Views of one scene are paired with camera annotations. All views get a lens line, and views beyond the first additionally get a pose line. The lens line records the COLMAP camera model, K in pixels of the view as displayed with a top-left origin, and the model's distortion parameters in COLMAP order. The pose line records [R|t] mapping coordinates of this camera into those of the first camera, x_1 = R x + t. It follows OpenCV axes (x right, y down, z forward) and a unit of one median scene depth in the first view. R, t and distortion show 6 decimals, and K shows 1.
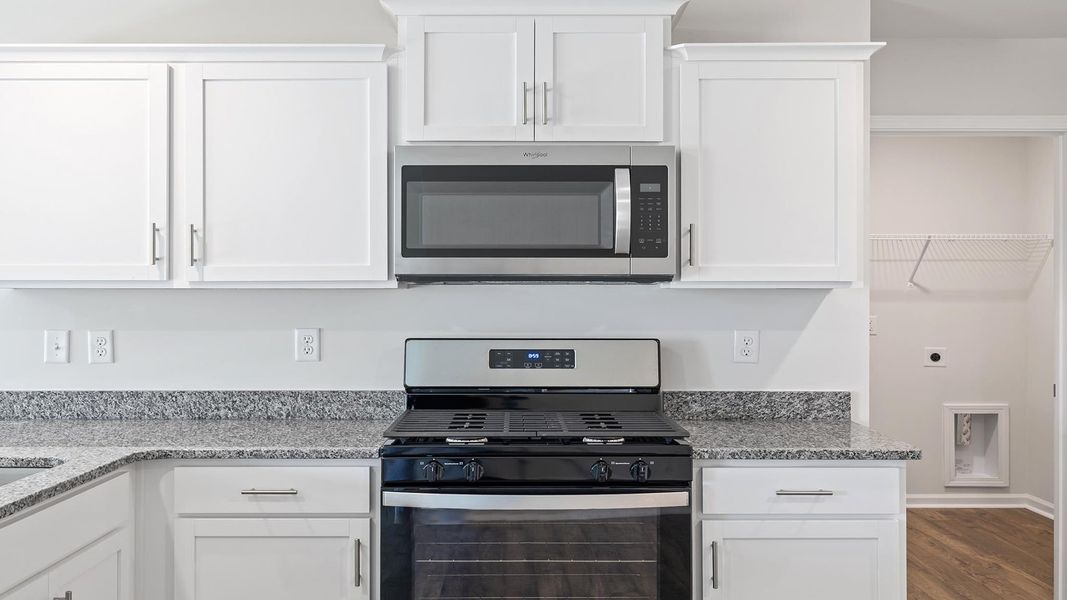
lens RADIAL K [[1049.5, 0, 527.1], [0, 1049.5, 291.1], [0, 0, 1]] dist [0.012903, 0.010876]
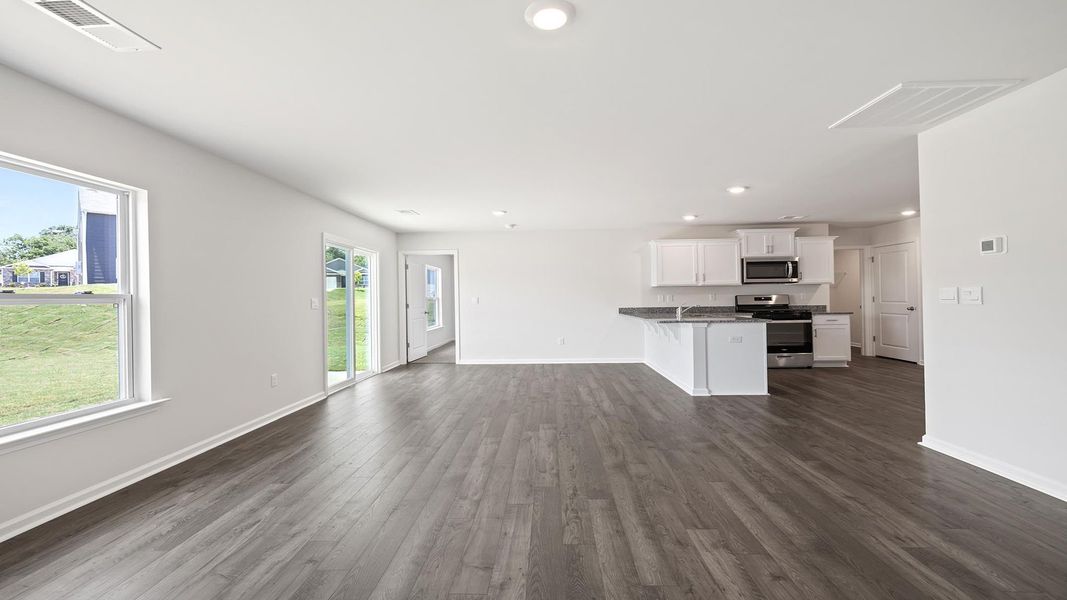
lens RADIAL K [[449.7, 0, 528.6], [0, 449.7, 292.1], [0, 0, 1]] dist [0.001924, 0.000232]
pose [[0.998910, -0.016111, -0.043811, -1.112151], [0.015905, 0.999861, -0.005048, 0.027223], [0.043887, 0.004346, 0.999027, -1.309261]]
